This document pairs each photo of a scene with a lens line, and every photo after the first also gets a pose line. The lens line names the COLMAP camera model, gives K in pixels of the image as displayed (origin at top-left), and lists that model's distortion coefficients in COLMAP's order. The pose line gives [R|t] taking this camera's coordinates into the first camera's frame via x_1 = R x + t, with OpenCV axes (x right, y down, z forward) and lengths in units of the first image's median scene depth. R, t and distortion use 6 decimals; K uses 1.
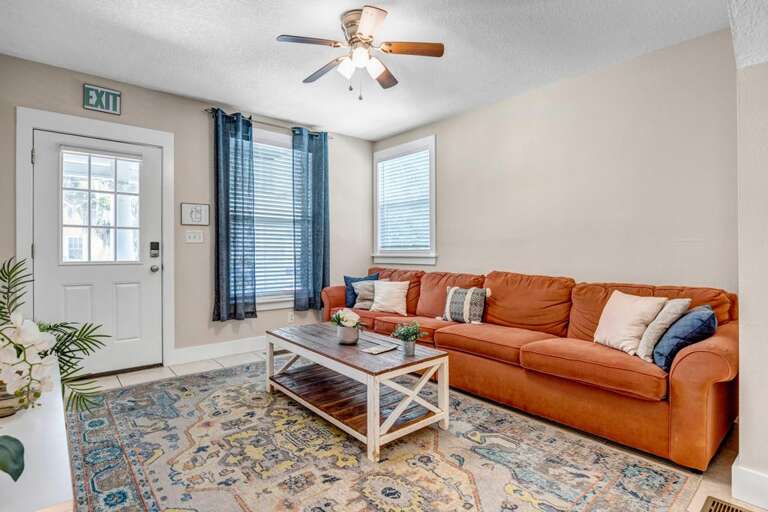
lens RADIAL K [[382.6, 0, 383.7], [0, 382.6, 254.2], [0, 0, 1]] dist [-0.018481, 0.000450]
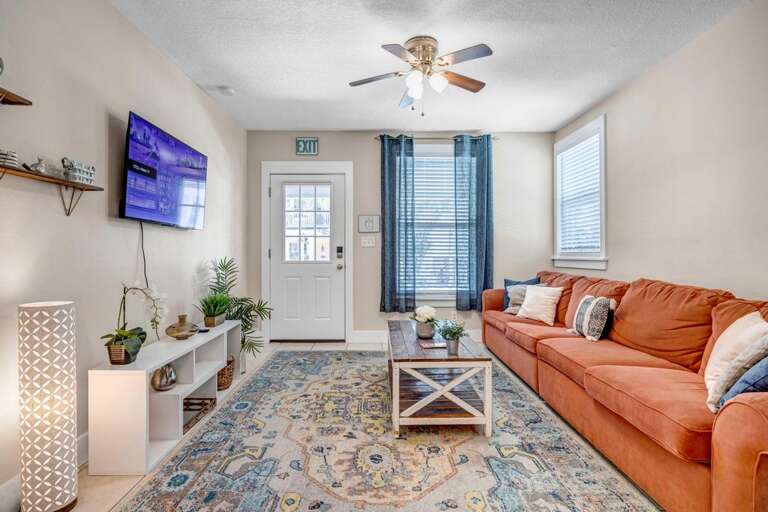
lens RADIAL K [[400.1, 0, 382.2], [0, 400.1, 254.0], [0, 0, 1]] dist [-0.021149, 0.001335]
pose [[0.772168, 0.000799, -0.635418, 0.390148], [-0.004082, 0.999985, -0.003703, -0.001348], [0.635405, 0.005453, 0.772160, 0.025162]]
